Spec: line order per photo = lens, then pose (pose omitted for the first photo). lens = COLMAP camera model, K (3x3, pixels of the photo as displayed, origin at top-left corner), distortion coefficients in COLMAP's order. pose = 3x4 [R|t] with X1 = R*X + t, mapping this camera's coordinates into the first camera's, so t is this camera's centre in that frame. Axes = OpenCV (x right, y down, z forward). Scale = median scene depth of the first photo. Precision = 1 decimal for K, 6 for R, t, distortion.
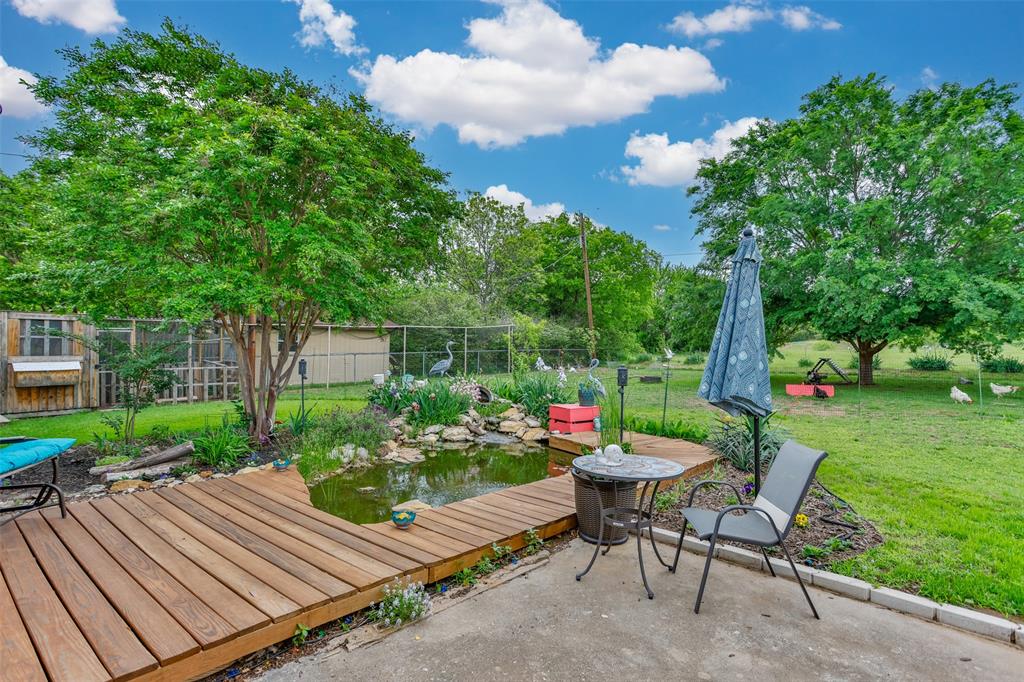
lens RADIAL K [[525.2, 0, 514.4], [0, 525.2, 335.4], [0, 0, 1]] dist [-0.050981, 0.036451]
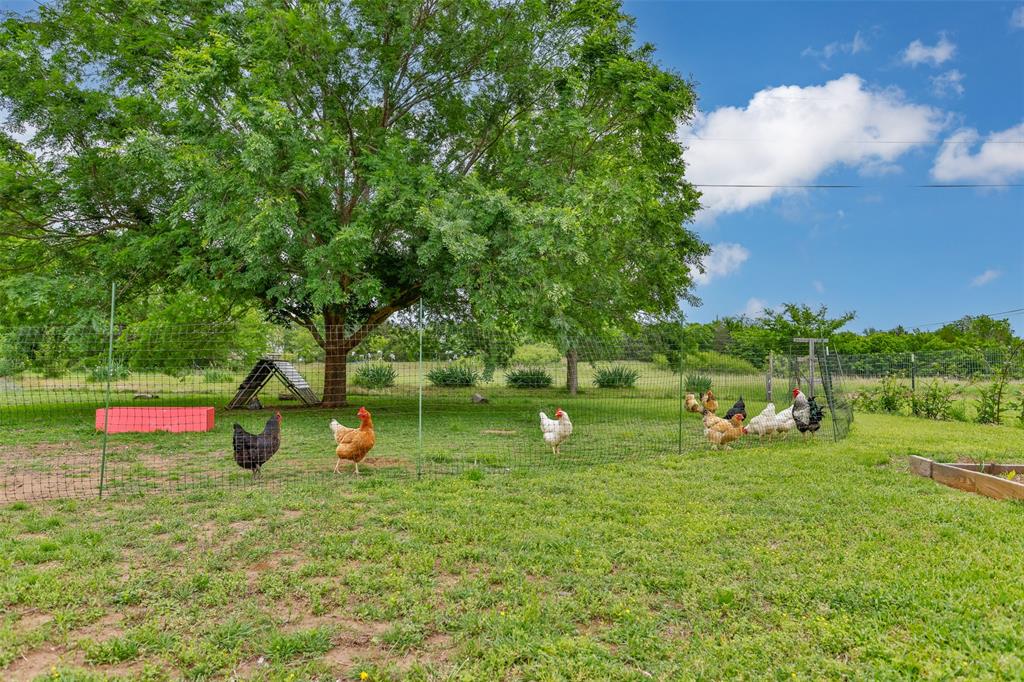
lens RADIAL K [[525.2, 0, 514.4], [0, 525.2, 335.4], [0, 0, 1]] dist [-0.050981, 0.036451]
pose [[0.784555, 0.065113, 0.616631, 1.121725], [-0.020215, 0.996628, -0.079519, 0.137586], [-0.619730, 0.049922, 0.783226, 1.027367]]
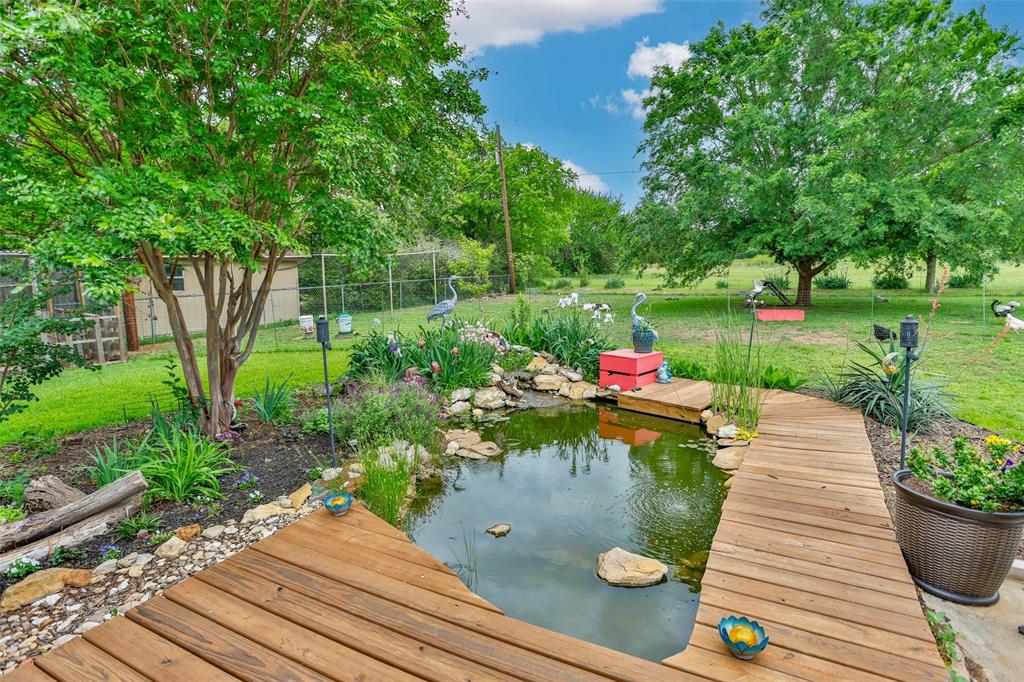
lens RADIAL K [[525.2, 0, 514.4], [0, 525.2, 335.4], [0, 0, 1]] dist [-0.050981, 0.036451]
pose [[0.973091, -0.050564, 0.224806, -0.236099], [0.017835, 0.989227, 0.145300, -0.013452], [-0.229731, -0.137380, 0.963509, 0.258744]]
